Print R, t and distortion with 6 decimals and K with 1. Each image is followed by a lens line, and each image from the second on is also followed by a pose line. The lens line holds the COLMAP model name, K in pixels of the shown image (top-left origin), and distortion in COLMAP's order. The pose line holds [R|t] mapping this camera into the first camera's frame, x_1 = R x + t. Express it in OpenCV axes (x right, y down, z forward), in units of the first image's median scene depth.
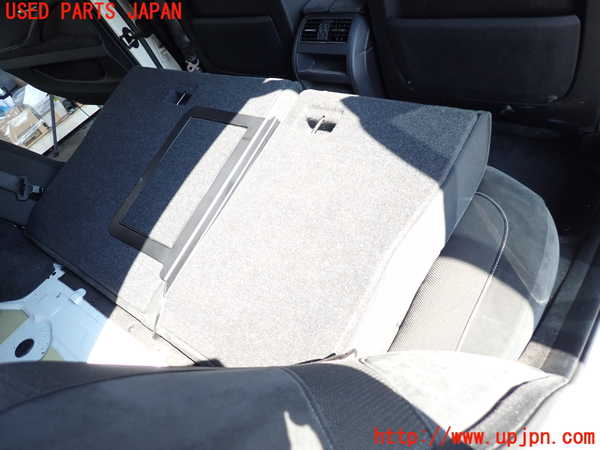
lens RADIAL K [[440.6, 0, 300.0], [0, 440.6, 225.0], [0, 0, 1]] dist [-0.006328, -0.007623]
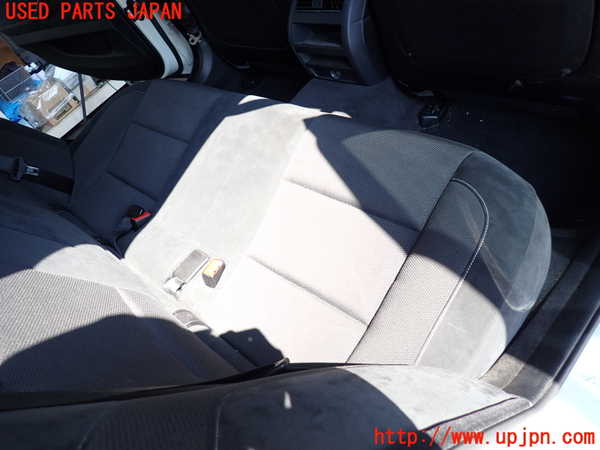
lens RADIAL K [[440.6, 0, 300.0], [0, 440.6, 225.0], [0, 0, 1]] dist [-0.006328, -0.007623]
pose [[0.995965, 0.022857, -0.086787, 0.132229], [-0.017608, 0.997996, 0.060774, -0.028948], [0.088002, -0.059000, 0.994371, 0.068193]]
